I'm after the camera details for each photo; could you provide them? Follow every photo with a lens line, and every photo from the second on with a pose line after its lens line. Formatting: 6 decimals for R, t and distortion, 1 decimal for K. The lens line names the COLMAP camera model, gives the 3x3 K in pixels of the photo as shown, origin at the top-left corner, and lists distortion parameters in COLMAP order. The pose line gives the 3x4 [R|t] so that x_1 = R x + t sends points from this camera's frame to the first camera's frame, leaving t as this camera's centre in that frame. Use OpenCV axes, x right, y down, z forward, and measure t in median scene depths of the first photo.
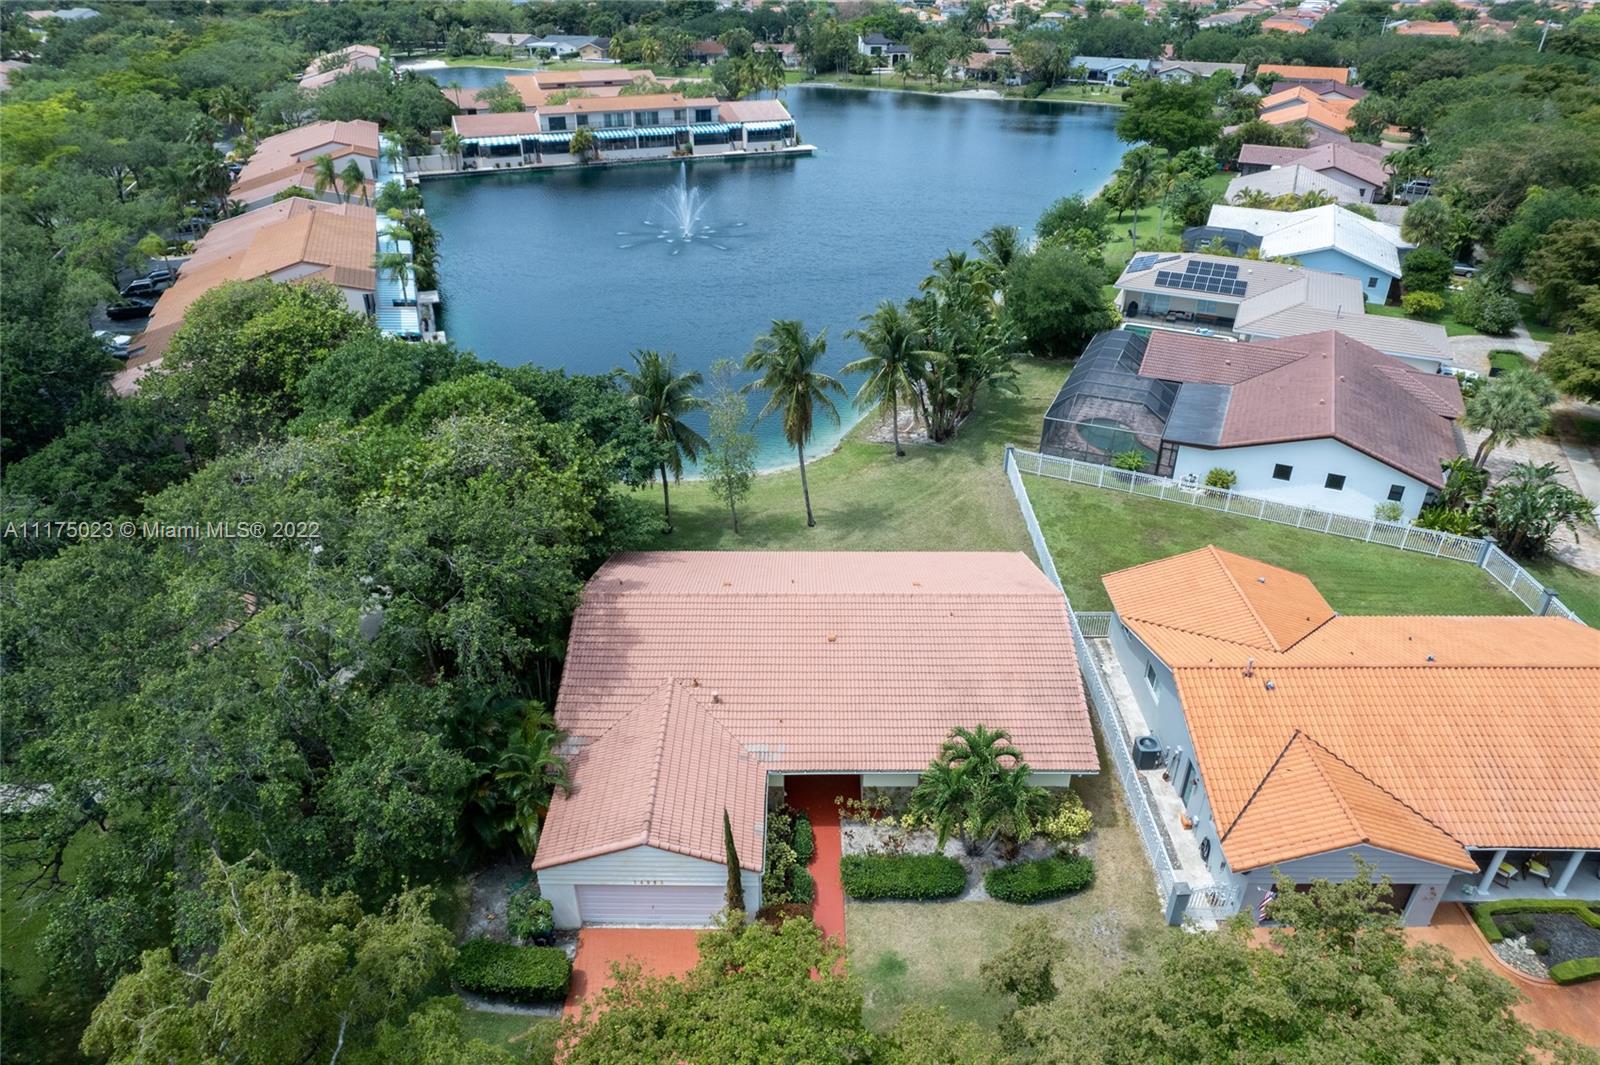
lens RADIAL K [[1031.6, 0, 832.4], [0, 1031.6, 539.7], [0, 0, 1]] dist [-0.059230, 0.058870]
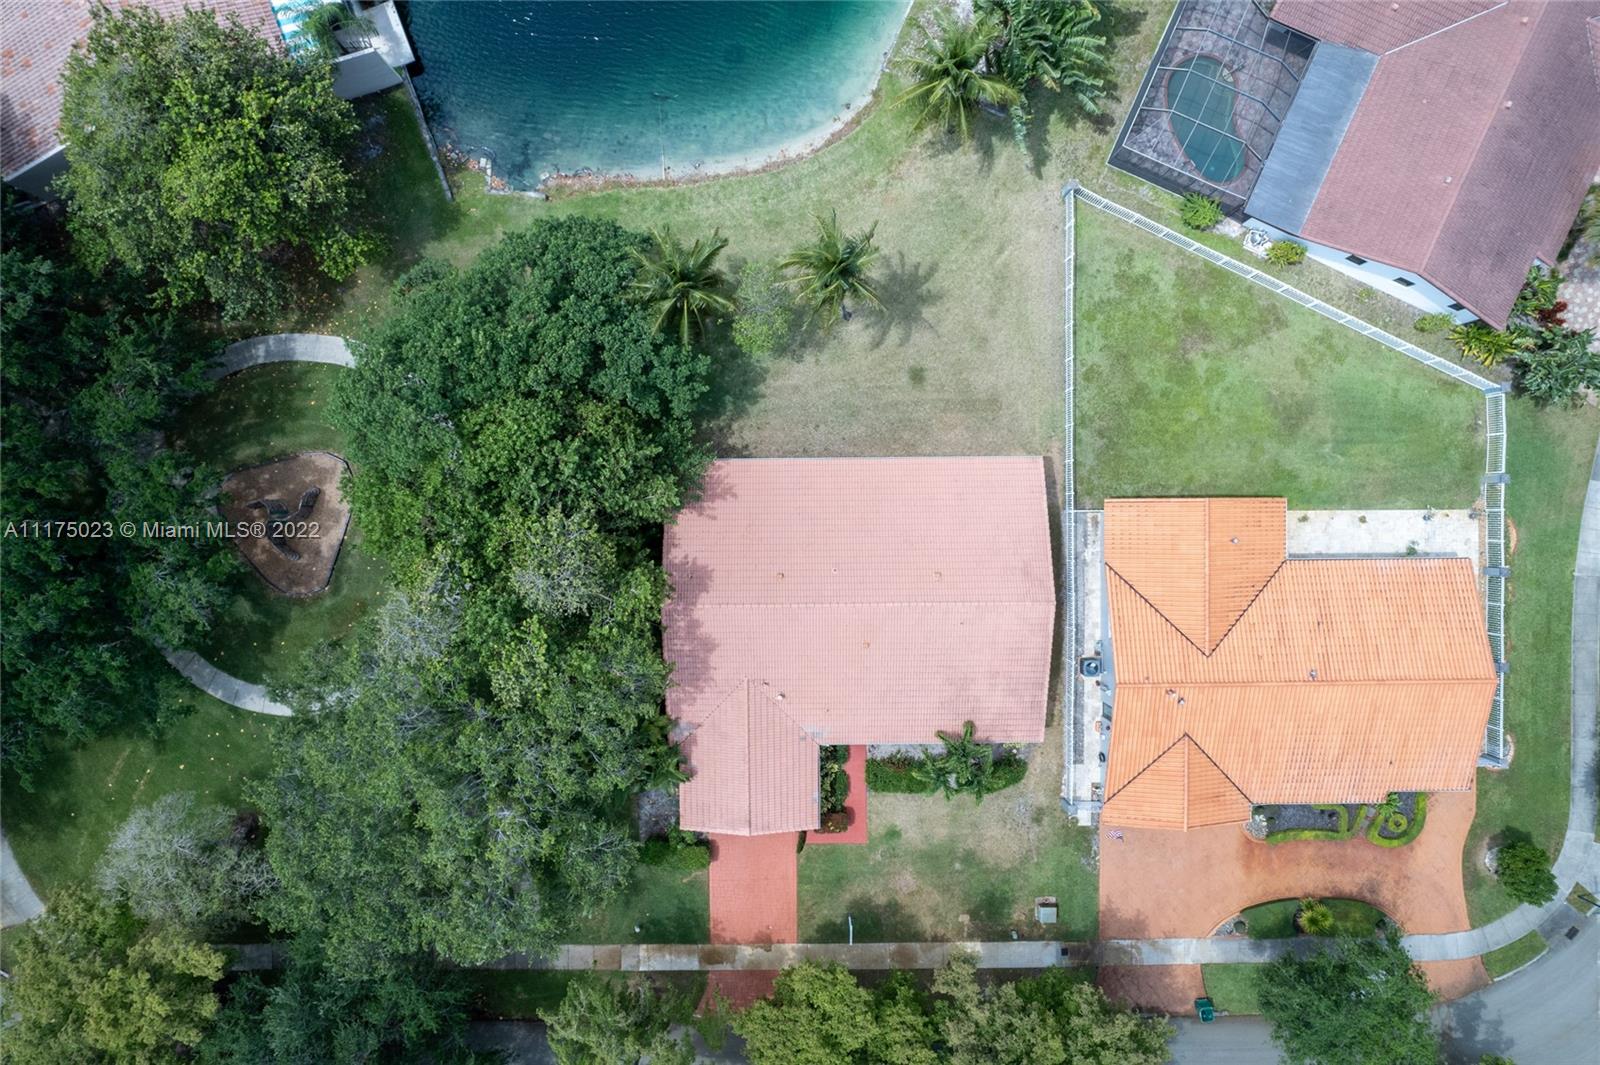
lens RADIAL K [[1031.6, 0, 832.4], [0, 1031.6, 539.7], [0, 0, 1]] dist [-0.059230, 0.058870]
pose [[0.999856, 0.014388, -0.008968, -0.032349], [0.000811, 0.487772, 0.872971, -1.212670], [0.016935, -0.872853, 0.487690, 0.526994]]
